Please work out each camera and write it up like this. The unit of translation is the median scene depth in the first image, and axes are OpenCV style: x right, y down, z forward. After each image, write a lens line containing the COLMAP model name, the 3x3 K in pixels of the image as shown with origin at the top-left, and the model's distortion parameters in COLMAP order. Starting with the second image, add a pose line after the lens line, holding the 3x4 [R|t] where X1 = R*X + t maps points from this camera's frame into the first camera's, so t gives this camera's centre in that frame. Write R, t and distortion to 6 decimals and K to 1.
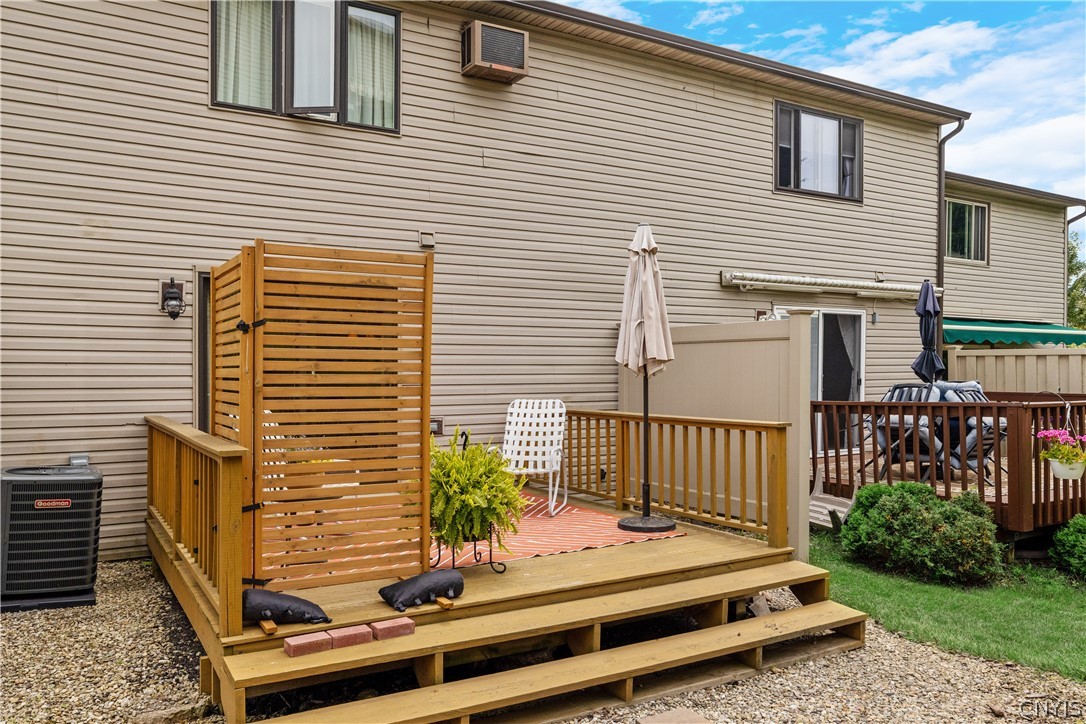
lens RADIAL K [[794.3, 0, 515.0], [0, 794.3, 382.2], [0, 0, 1]] dist [0.001723, 0.000953]
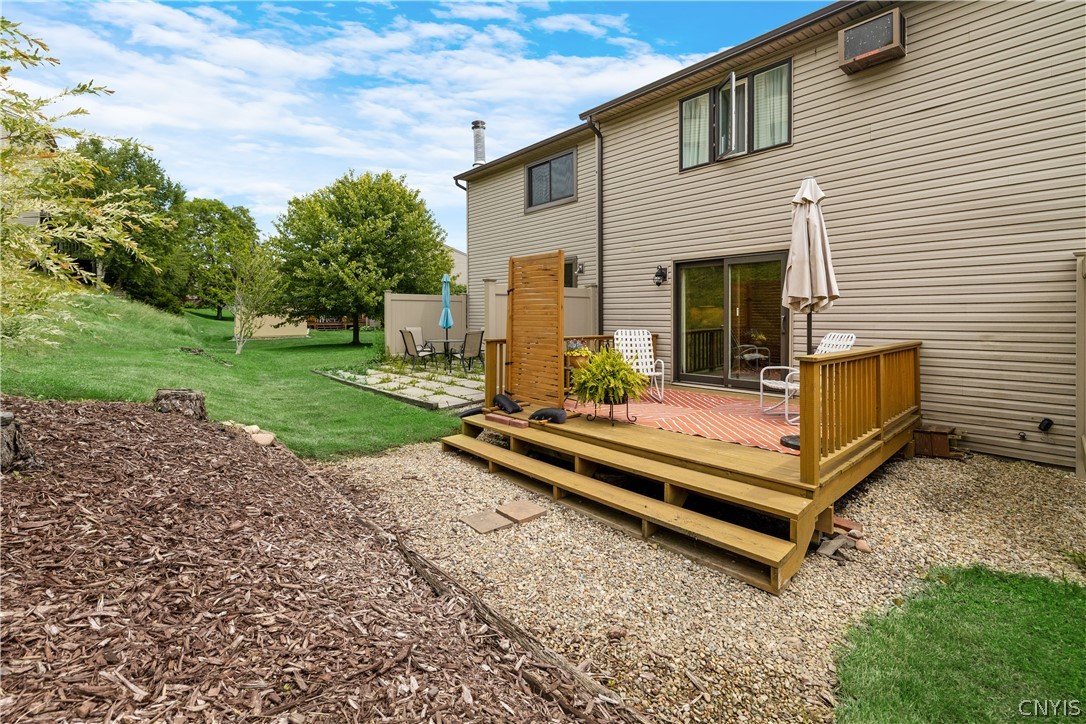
lens RADIAL K [[469.0, 0, 535.1], [0, 469.0, 320.2], [0, 0, 1]] dist [0.005663, 0.001815]
pose [[0.229835, 0.007299, -0.973202, 0.603551], [-0.017145, 0.999847, 0.003450, 0.007325], [0.973078, 0.015893, 0.229925, 0.391209]]
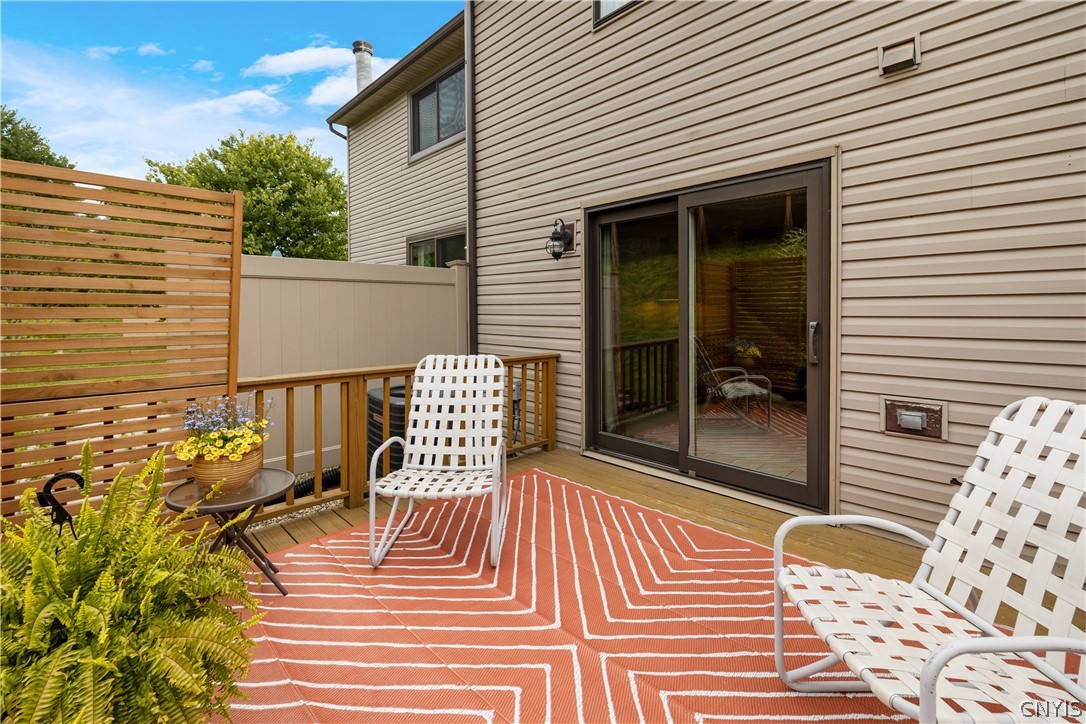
lens RADIAL K [[469.0, 0, 539.6], [0, 469.0, 318.6], [0, 0, 1]] dist [0.005663, 0.001815]
pose [[0.265094, 0.016466, -0.964082, 0.135965], [-0.010585, 0.999844, 0.014167, -0.011214], [0.964165, 0.006449, 0.265227, 0.754858]]
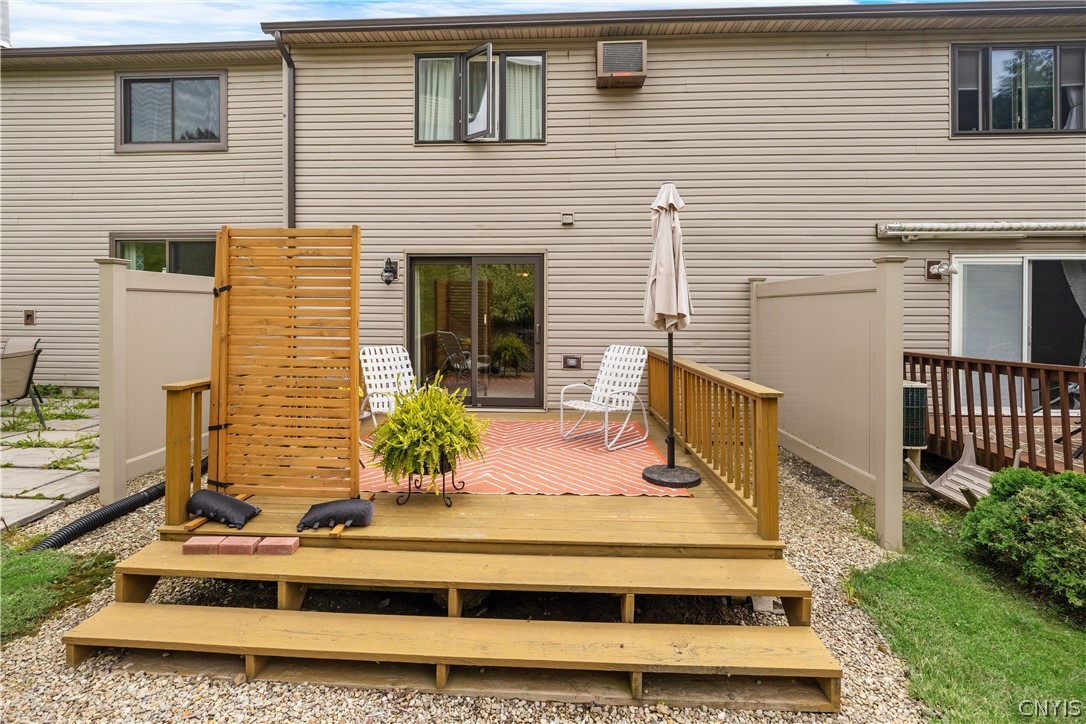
lens RADIAL K [[494.4, 0, 527.3], [0, 494.4, 309.5], [0, 0, 1]] dist [-0.003120, 0.000390]
pose [[0.846862, 0.002778, -0.531806, 0.289396], [-0.013987, 0.999757, -0.017050, -0.016975], [0.531629, 0.021878, 0.846694, 0.303402]]
